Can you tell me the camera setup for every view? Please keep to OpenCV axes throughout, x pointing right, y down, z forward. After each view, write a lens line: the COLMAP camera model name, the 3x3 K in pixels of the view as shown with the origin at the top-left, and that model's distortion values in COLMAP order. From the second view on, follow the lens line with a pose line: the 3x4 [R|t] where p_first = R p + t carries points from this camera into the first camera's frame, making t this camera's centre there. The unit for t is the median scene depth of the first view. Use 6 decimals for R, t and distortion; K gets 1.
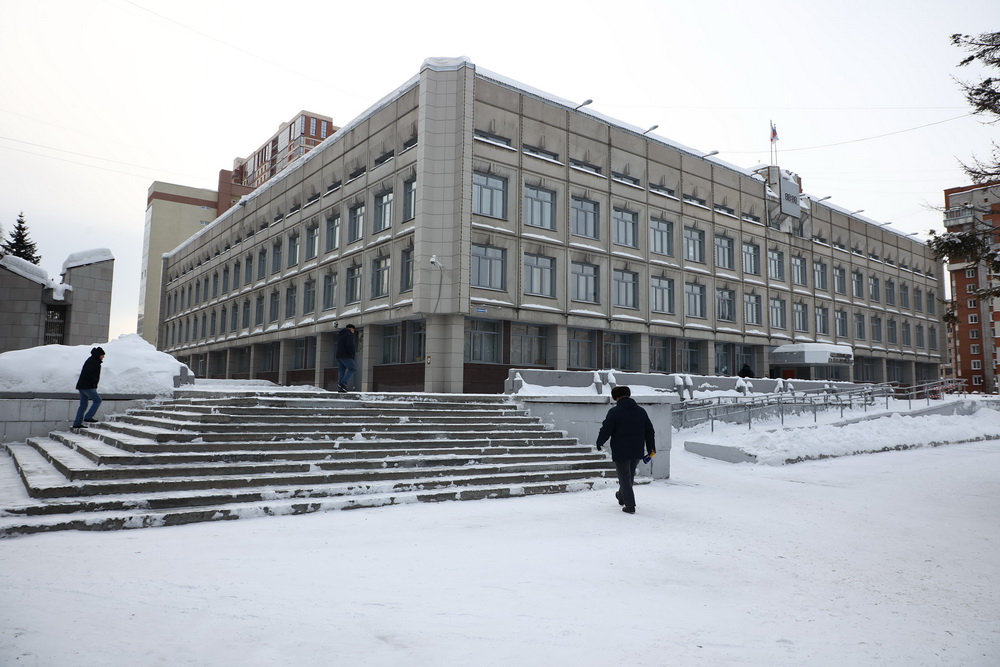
lens RADIAL K [[674.3, 0, 497.0], [0, 674.3, 332.2], [0, 0, 1]] dist [-0.043377, 0.006582]
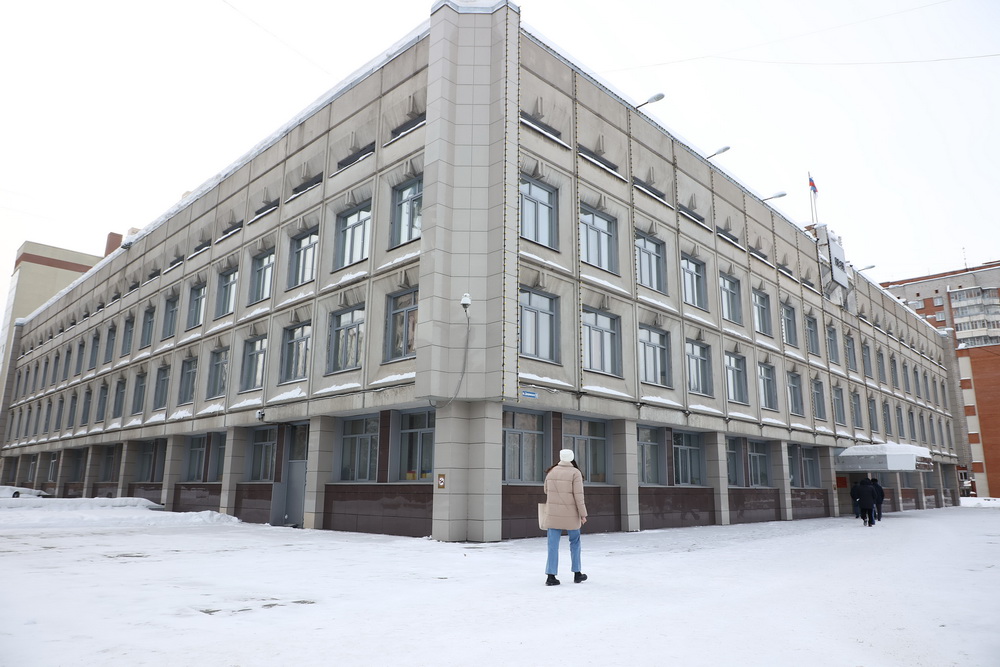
lens RADIAL K [[674.3, 0, 497.7], [0, 674.3, 338.3], [0, 0, 1]] dist [-0.043377, 0.006582]
pose [[0.989758, 0.025470, 0.140463, -0.110254], [-0.007585, 0.991948, -0.126419, -0.005027], [-0.142551, 0.124059, 0.981982, 0.341415]]
